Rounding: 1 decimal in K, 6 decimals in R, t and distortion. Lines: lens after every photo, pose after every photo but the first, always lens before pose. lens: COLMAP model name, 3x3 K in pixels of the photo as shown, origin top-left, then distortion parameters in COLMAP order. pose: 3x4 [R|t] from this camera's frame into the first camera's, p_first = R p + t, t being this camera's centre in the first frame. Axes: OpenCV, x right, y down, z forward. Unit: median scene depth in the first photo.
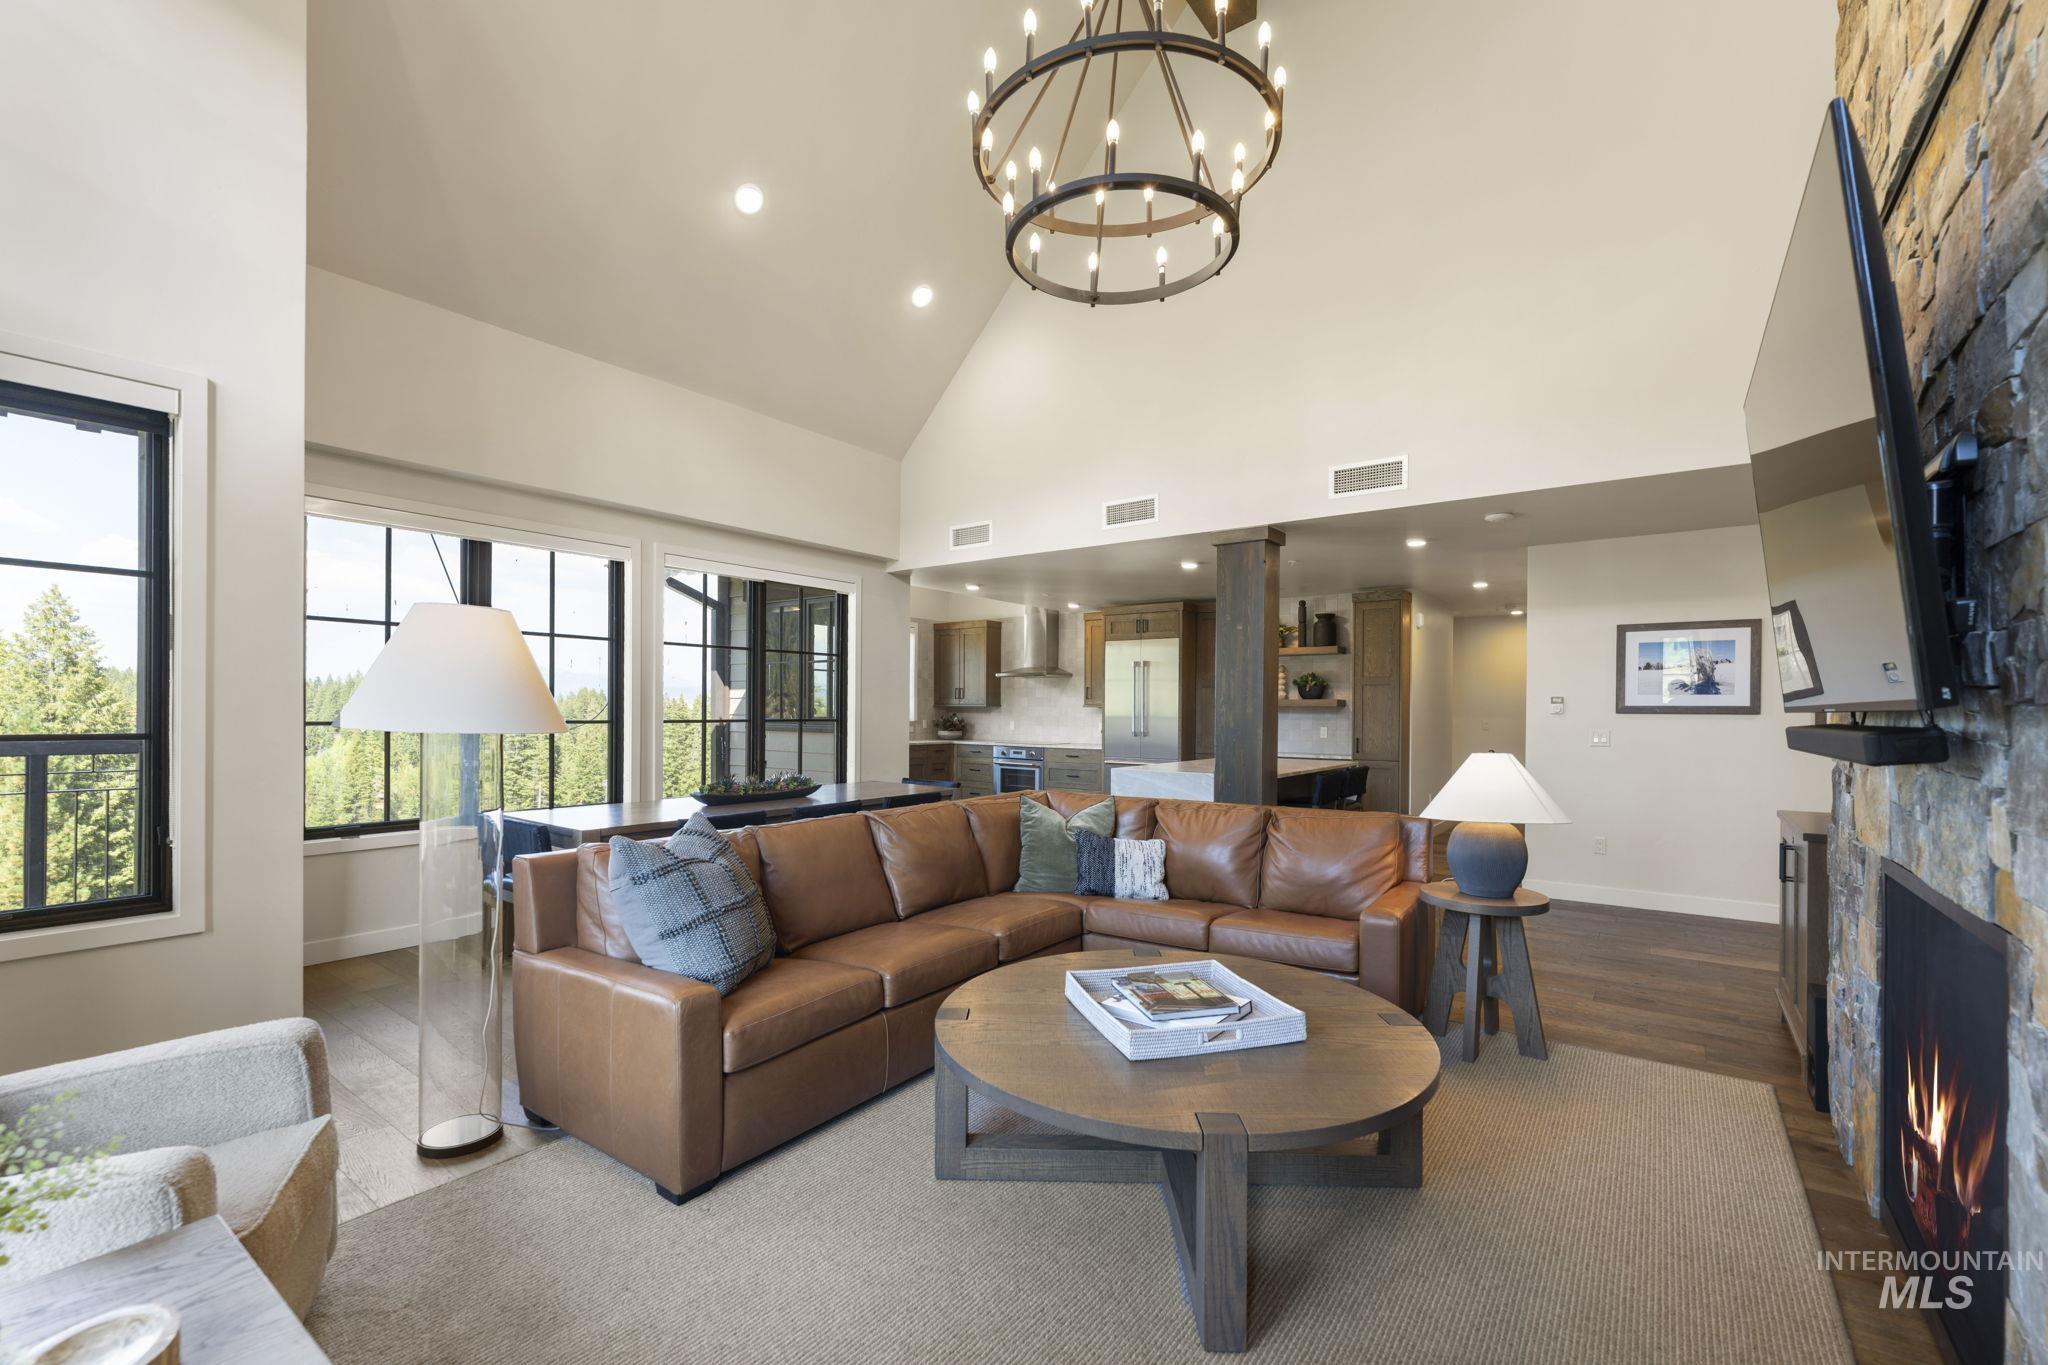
lens RADIAL K [[848.4, 0, 1024.3], [0, 848.4, 702.0], [0, 0, 1]] dist [-0.003350, -0.001192]
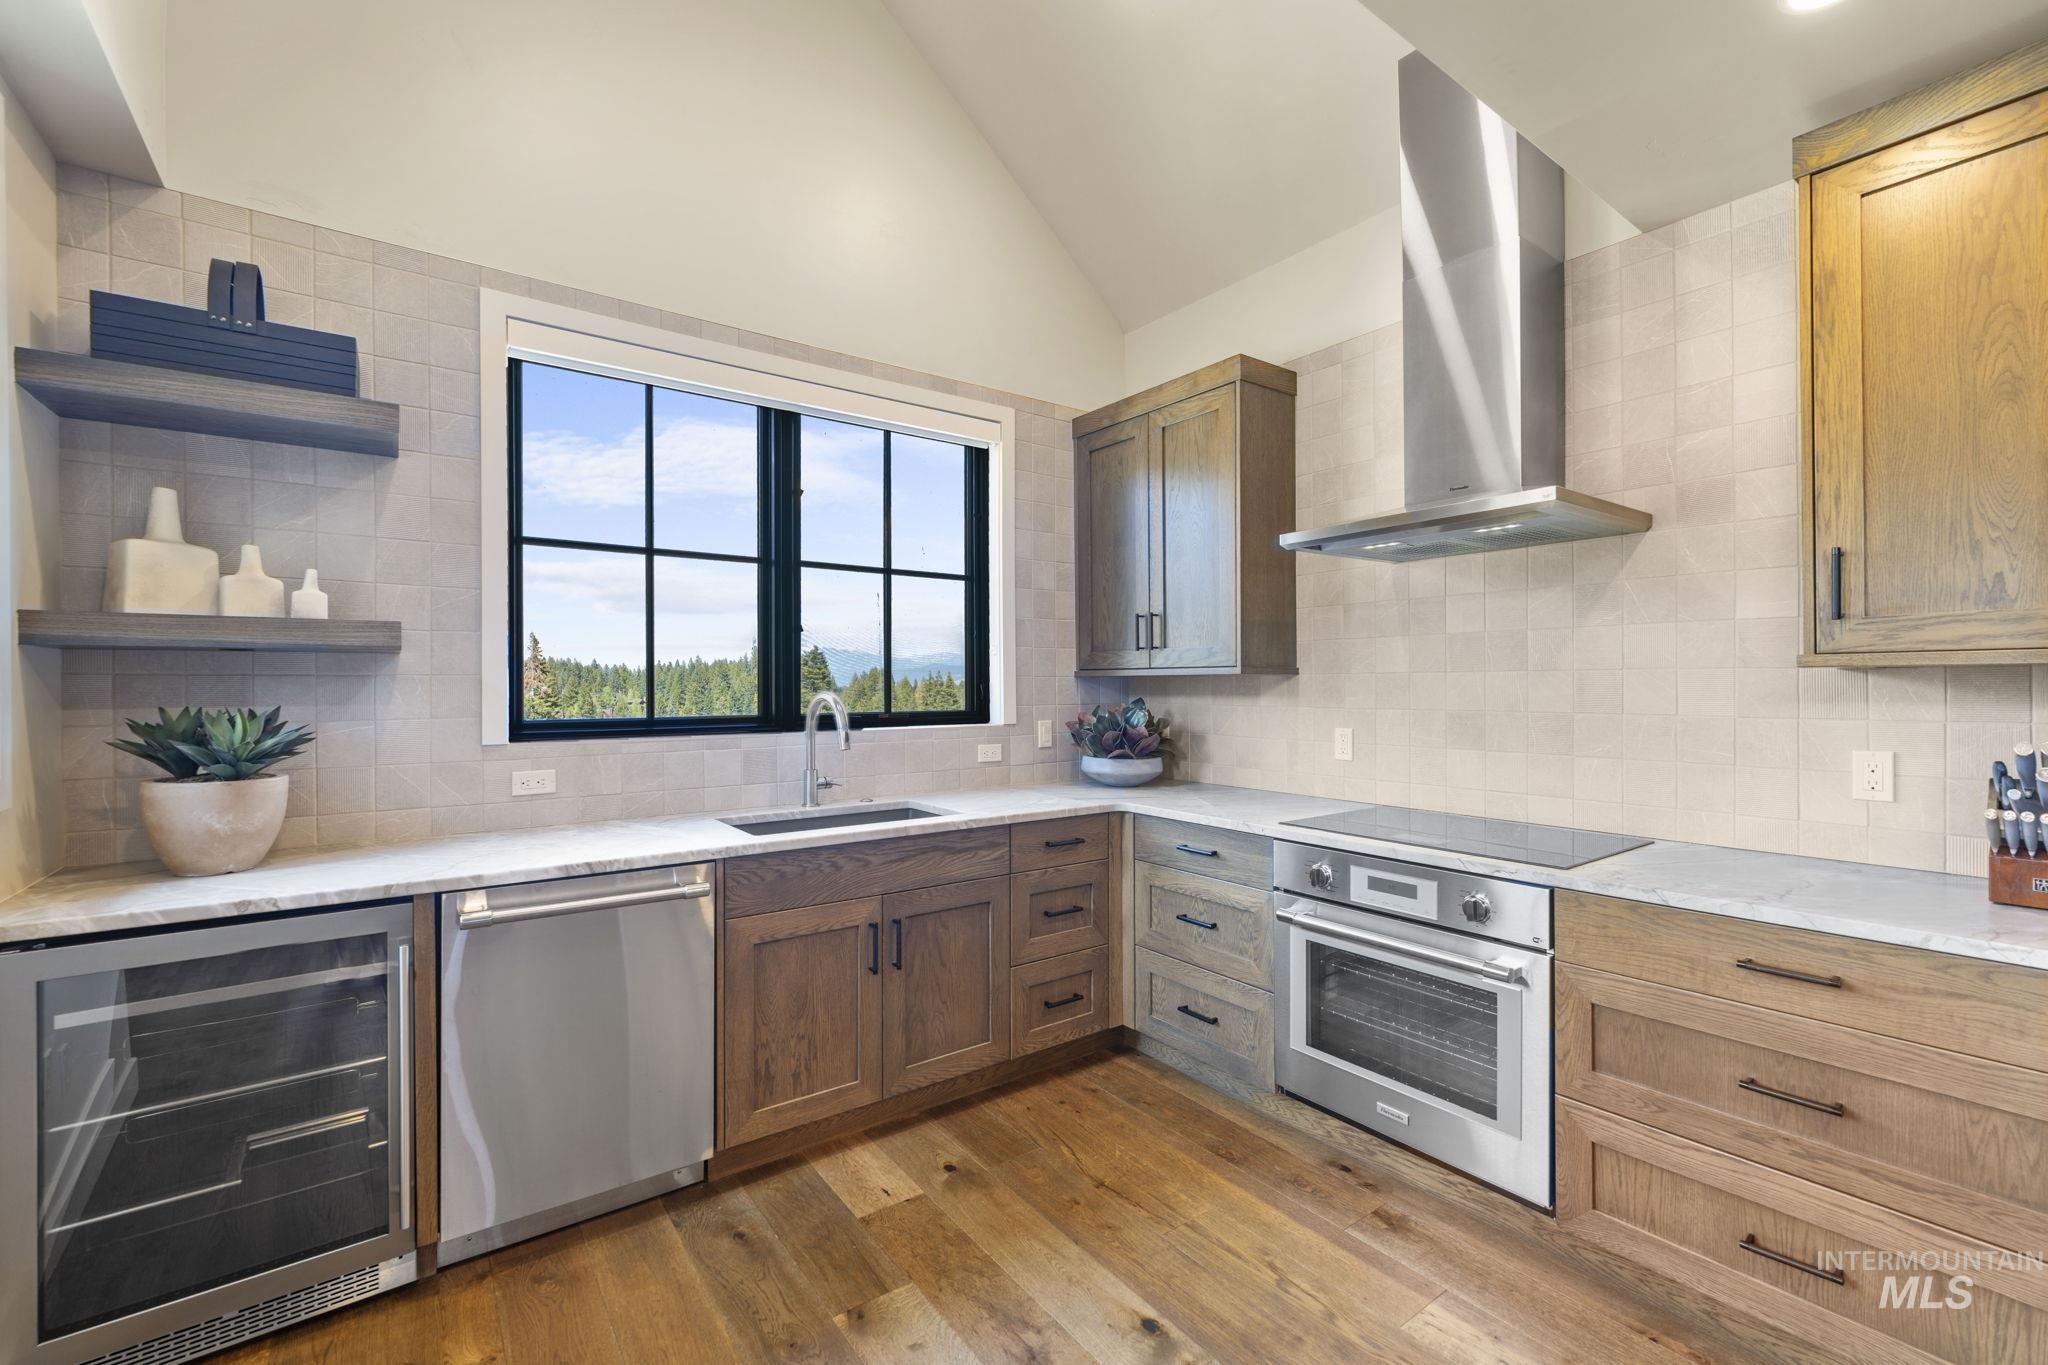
lens RADIAL K [[848.4, 0, 1027.2], [0, 848.4, 684.6], [0, 0, 1]] dist [-0.003350, -0.001192]
pose [[0.955266, -0.010488, -0.295563, -0.029896], [0.013481, 0.999876, 0.008090, 0.005207], [0.295442, -0.011713, 0.955289, 0.707871]]
